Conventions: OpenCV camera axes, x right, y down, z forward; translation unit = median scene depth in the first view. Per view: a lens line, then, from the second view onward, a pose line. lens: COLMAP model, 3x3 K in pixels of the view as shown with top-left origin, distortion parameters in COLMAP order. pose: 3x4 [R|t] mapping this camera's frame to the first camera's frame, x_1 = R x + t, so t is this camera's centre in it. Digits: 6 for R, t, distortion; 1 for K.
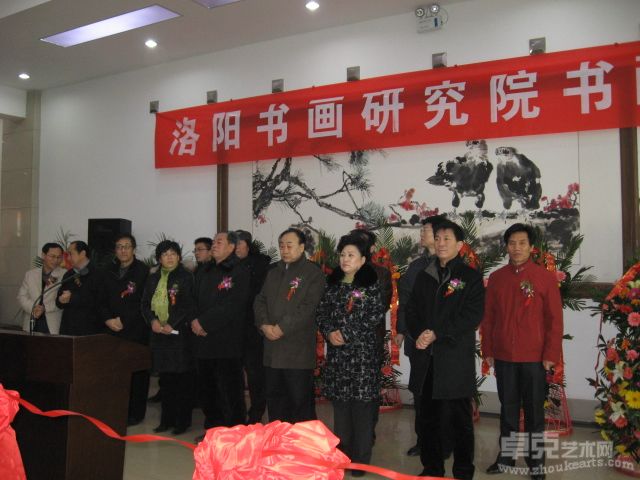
lens RADIAL K [[666.5, 0, 323.1], [0, 666.5, 236.1], [0, 0, 1]] dist [-0.104946, 0.000000]
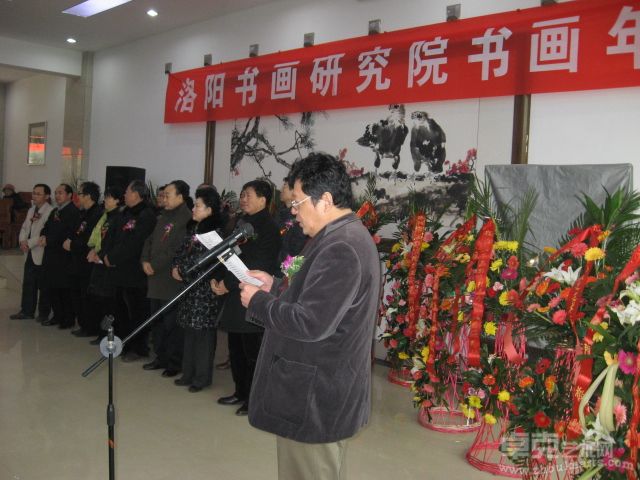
lens RADIAL K [[666.5, 0, 317.0], [0, 666.5, 236.4], [0, 0, 1]] dist [-0.104946, 0.000000]
pose [[0.968067, 0.063839, -0.242427, 0.362529], [-0.045876, 0.995816, 0.079037, -0.013507], [0.246458, -0.065392, 0.966945, -0.058085]]
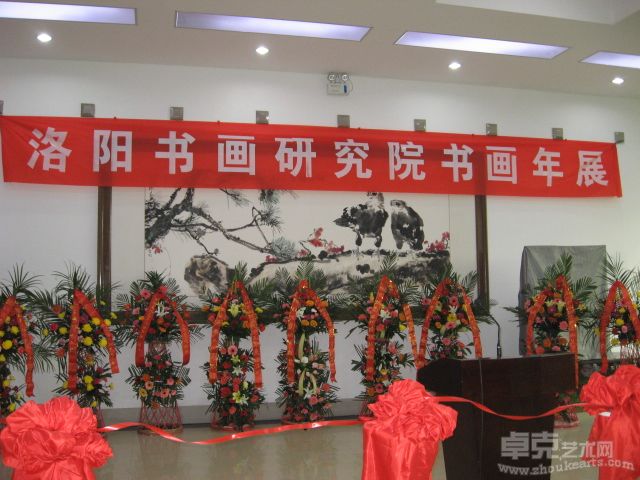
lens RADIAL K [[666.5, 0, 319.7], [0, 666.5, 238.5], [0, 0, 1]] dist [-0.104946, 0.000000]
pose [[0.715761, 0.046676, 0.696784, -0.673733], [-0.013358, 0.998496, -0.053165, 0.007889], [-0.698218, 0.028746, 0.715308, 0.182503]]
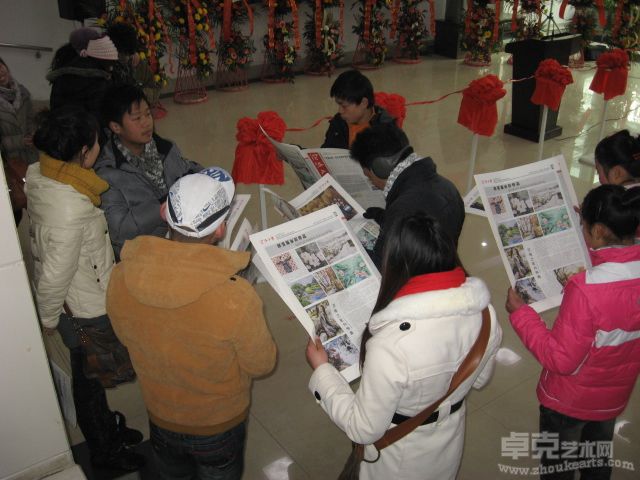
lens RADIAL K [[666.5, 0, 320.0], [0, 666.5, 239.9], [0, 0, 1]] dist [-0.104946, 0.000000]
pose [[0.389355, -0.416888, 0.821345, -1.373998], [-0.023767, 0.886868, 0.461412, -0.117161], [-0.920781, -0.199174, 0.335398, 0.391244]]
